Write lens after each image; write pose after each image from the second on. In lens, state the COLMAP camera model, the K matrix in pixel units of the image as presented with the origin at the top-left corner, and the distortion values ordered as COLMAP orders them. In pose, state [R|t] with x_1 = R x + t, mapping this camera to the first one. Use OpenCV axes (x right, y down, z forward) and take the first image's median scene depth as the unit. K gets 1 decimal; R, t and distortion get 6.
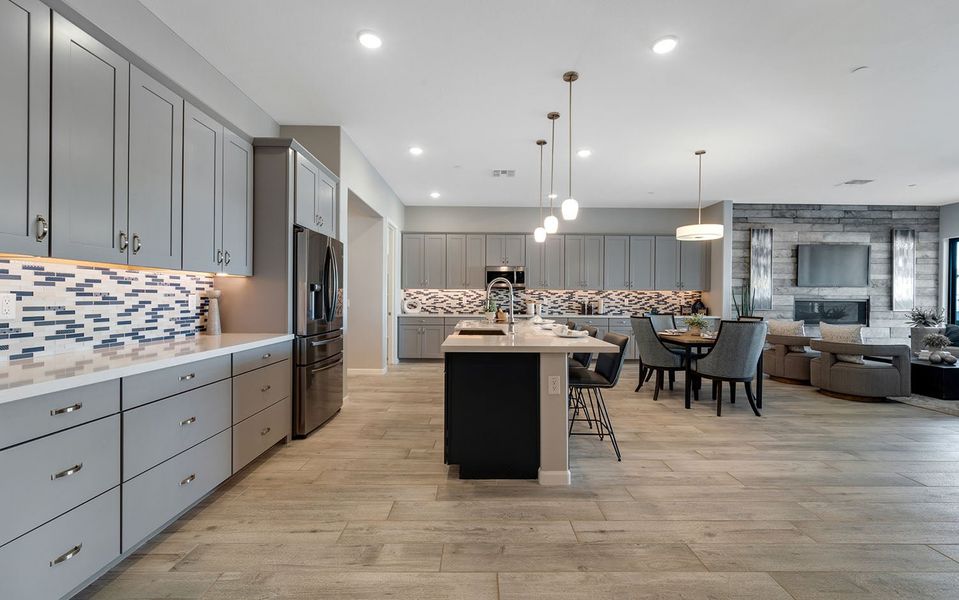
lens RADIAL K [[394.9, 0, 480.5], [0, 394.9, 299.9], [0, 0, 1]] dist [0.007217, -0.001575]
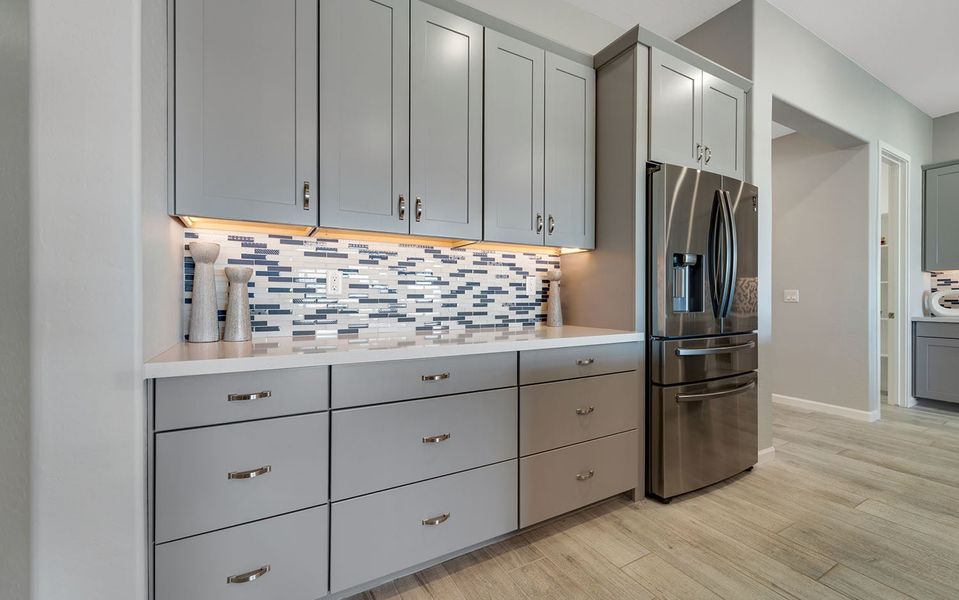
lens RADIAL K [[394.9, 0, 483.0], [0, 394.9, 298.9], [0, 0, 1]] dist [0.007217, -0.001575]
pose [[0.489709, -0.002984, -0.871881, -0.039374], [-0.002817, 0.999984, -0.005005, 0.031732], [0.871881, 0.004907, 0.489693, 0.416376]]
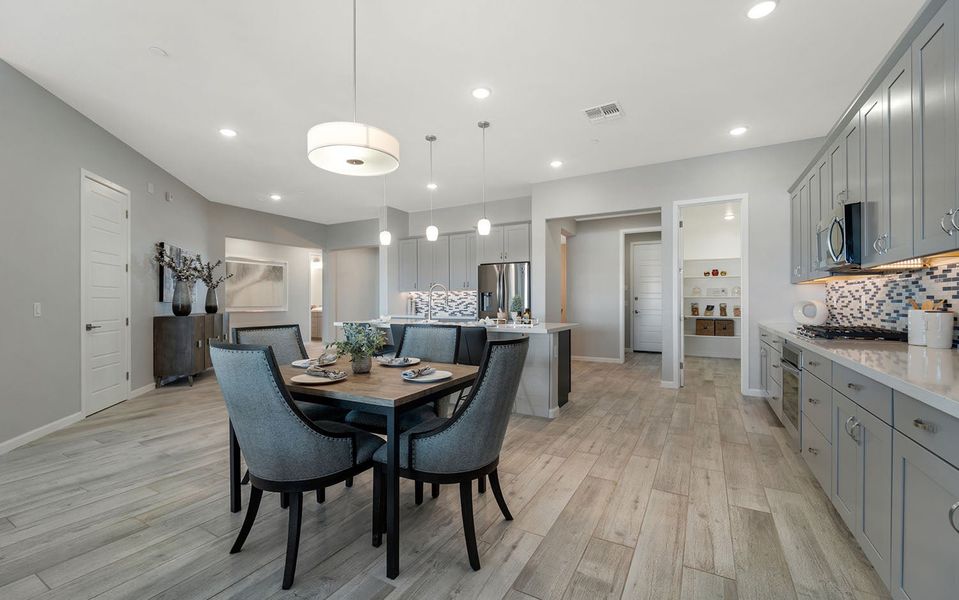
lens RADIAL K [[394.9, 0, 480.5], [0, 394.9, 298.8], [0, 0, 1]] dist [0.007217, -0.001575]
pose [[-0.499324, -0.012292, -0.866328, 1.214191], [-0.005617, 0.999924, -0.010950, 0.011222], [0.866397, -0.000602, -0.499356, 1.869663]]
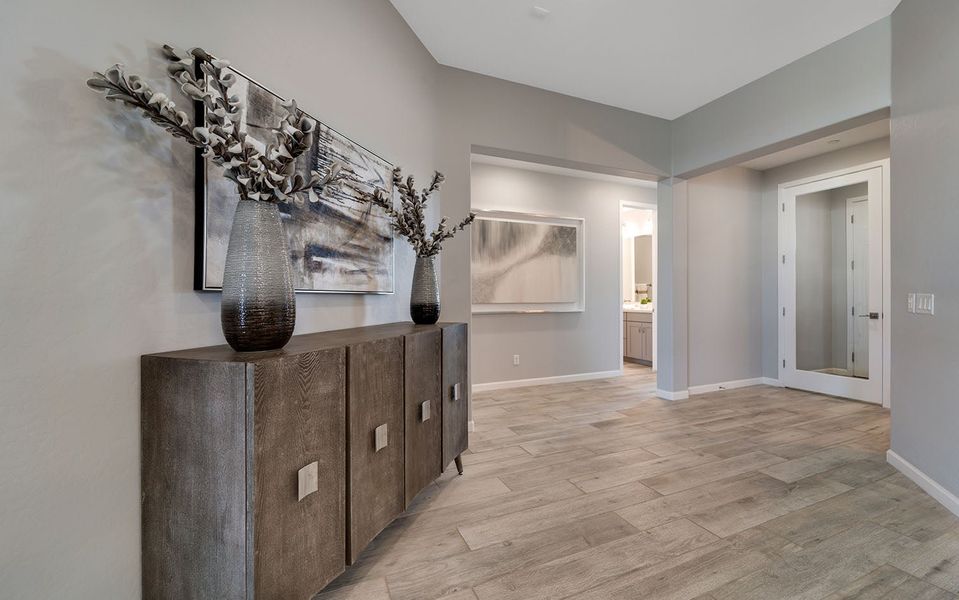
lens RADIAL K [[394.9, 0, 481.1], [0, 394.9, 294.3], [0, 0, 1]] dist [0.007217, -0.001575]
pose [[-0.920218, -0.004804, -0.391377, 0.404062], [-0.004588, 0.999988, -0.001487, 0.015426], [0.391380, 0.000427, -0.920229, 0.499166]]
